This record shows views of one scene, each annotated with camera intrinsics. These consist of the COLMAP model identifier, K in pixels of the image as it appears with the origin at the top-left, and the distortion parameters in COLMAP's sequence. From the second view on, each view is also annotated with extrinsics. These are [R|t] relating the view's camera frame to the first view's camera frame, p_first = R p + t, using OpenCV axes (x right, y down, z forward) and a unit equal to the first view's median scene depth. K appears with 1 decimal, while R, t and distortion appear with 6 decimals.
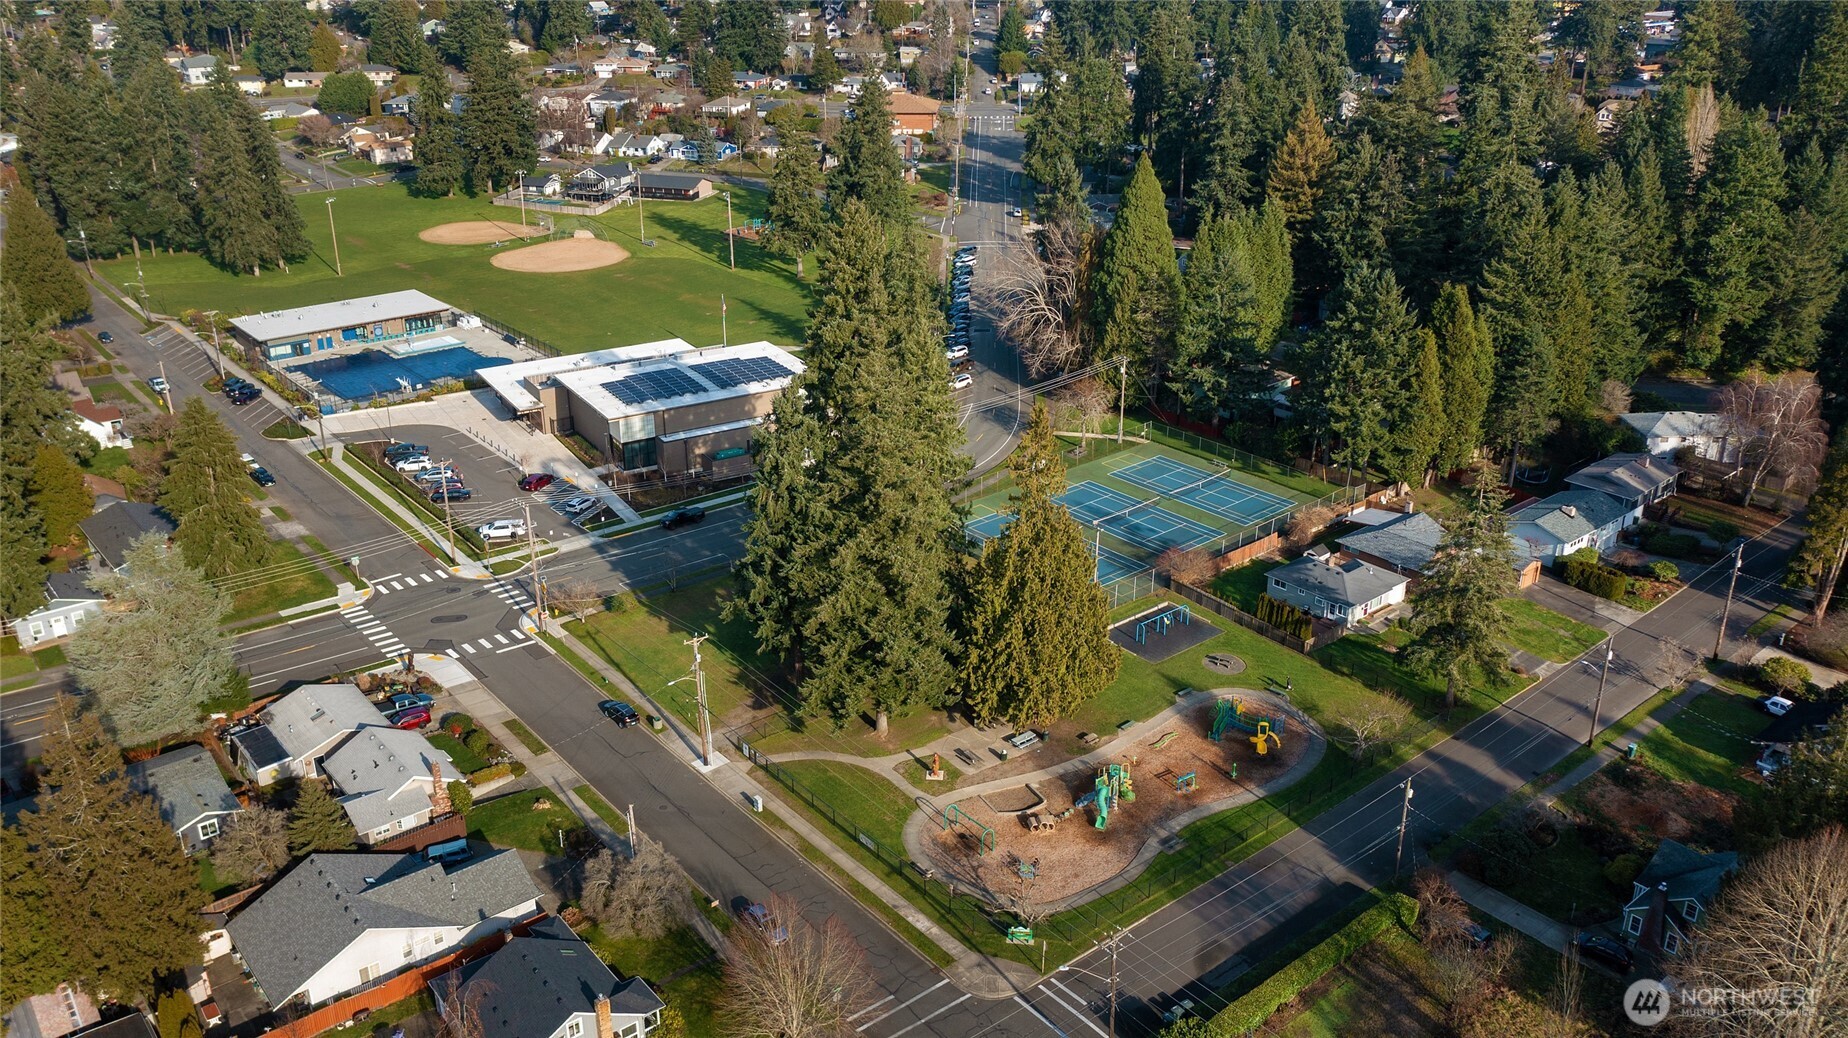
lens RADIAL K [[1474.9, 0, 924.0], [0, 1474.9, 519.0], [0, 0, 1]] dist [-0.005645, 0.005061]
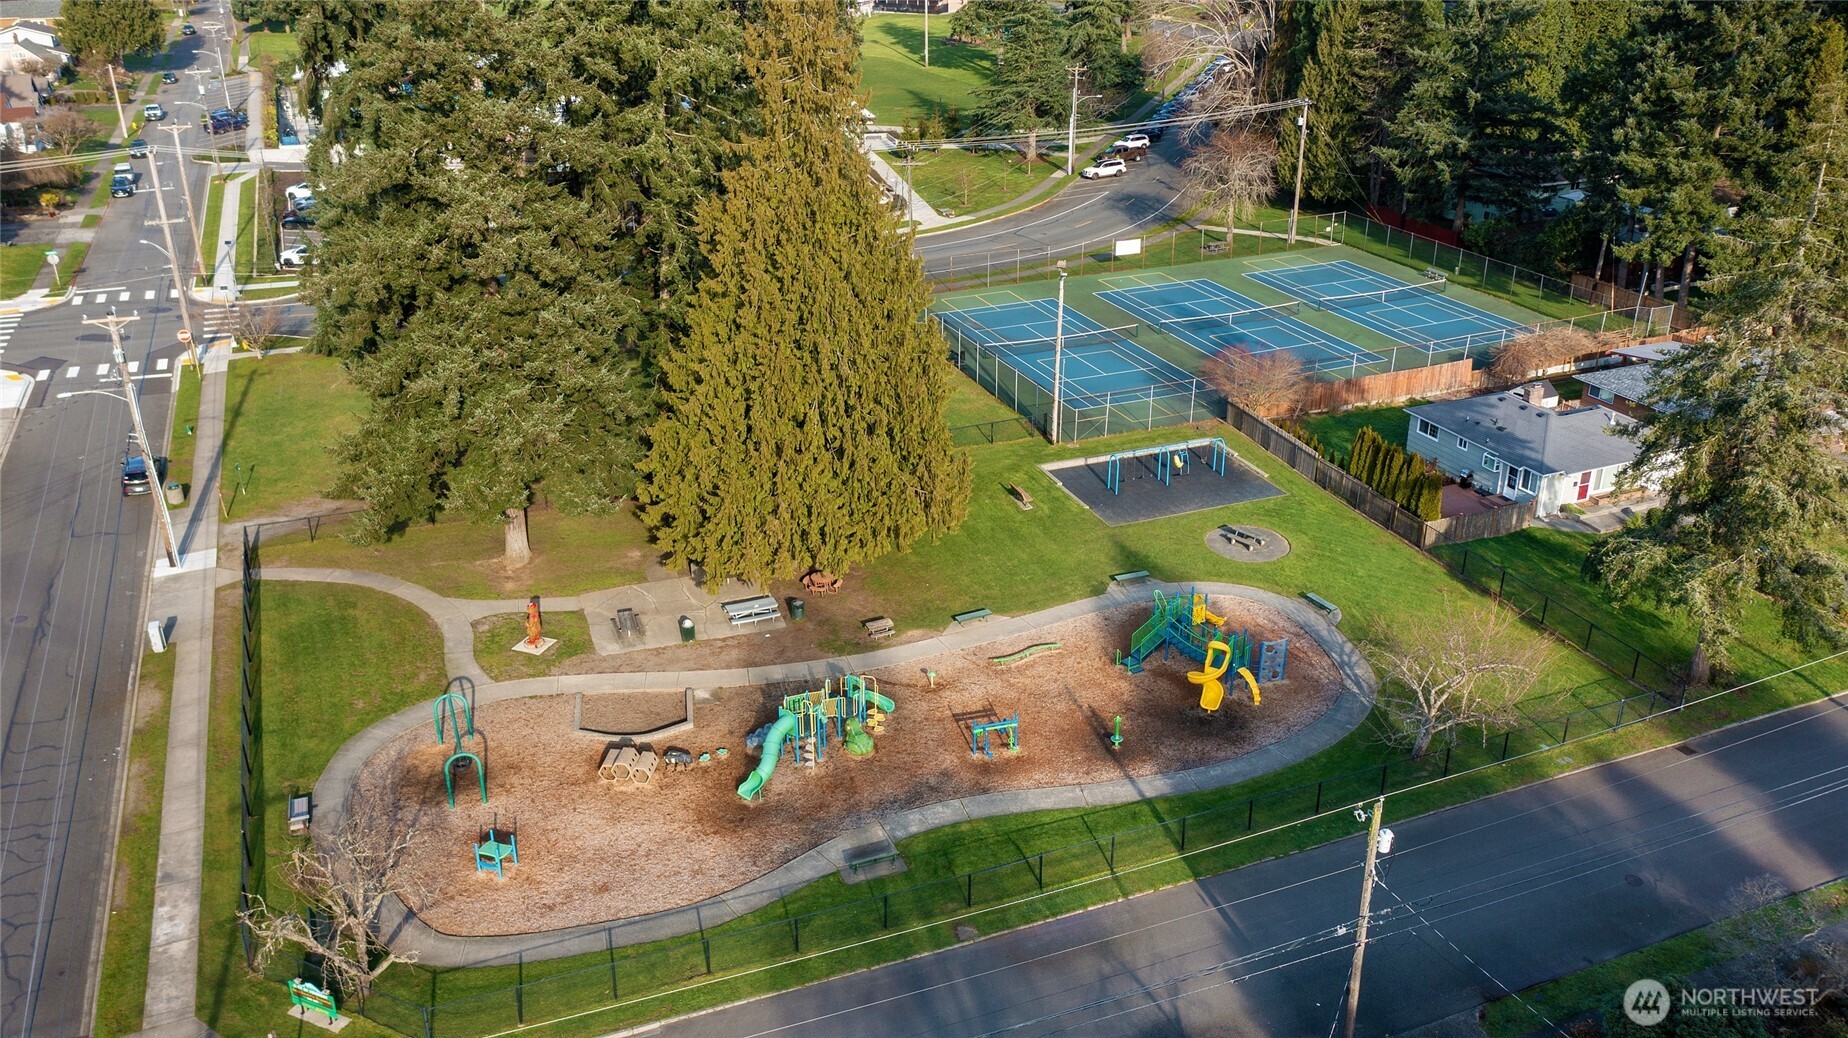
lens RADIAL K [[1474.9, 0, 924.0], [0, 1474.9, 519.0], [0, 0, 1]] dist [-0.005645, 0.005061]
pose [[0.954582, 0.122448, -0.271625, 0.144747], [-0.115570, 0.992443, 0.041239, 0.050442], [0.274622, -0.007974, 0.961519, 0.293612]]
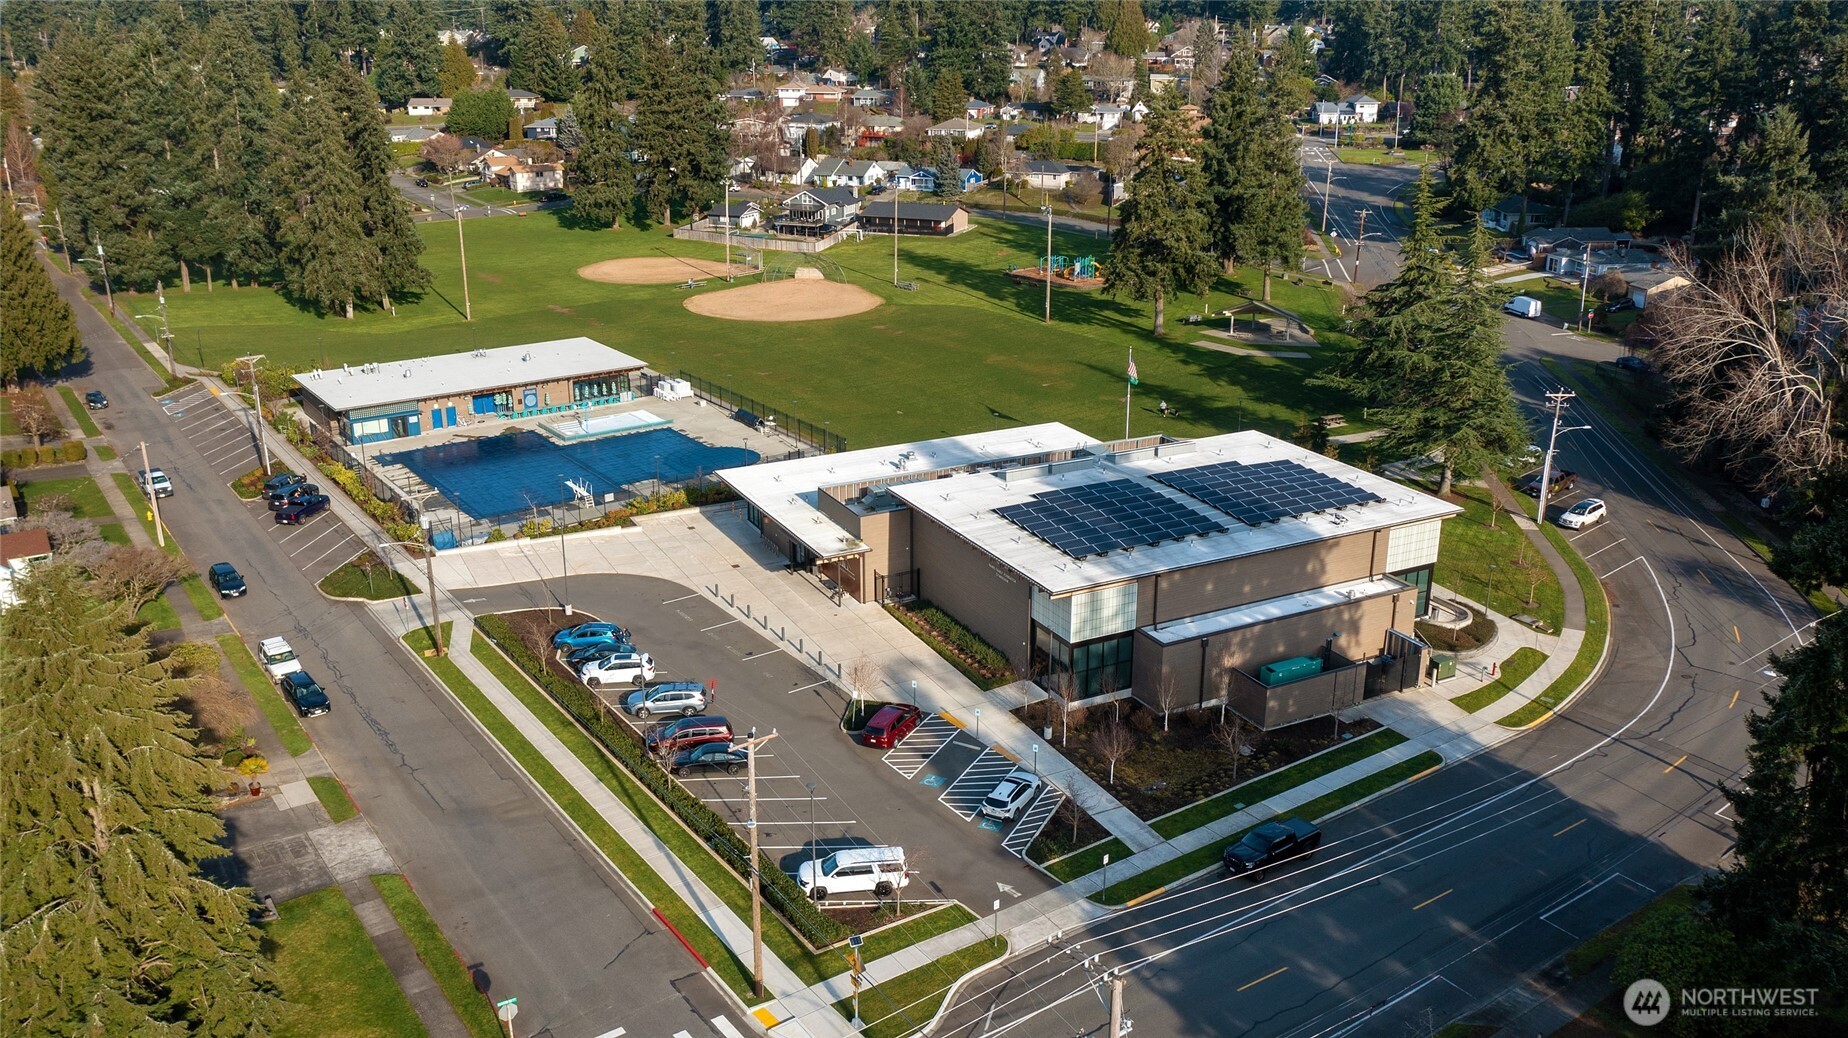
lens RADIAL K [[1474.9, 0, 924.0], [0, 1474.9, 519.0], [0, 0, 1]] dist [-0.005645, 0.005061]
pose [[0.997614, 0.026035, -0.063939, -0.176486], [-0.029941, 0.997693, -0.060922, -0.048319], [0.062206, 0.062691, 0.996093, 0.427099]]
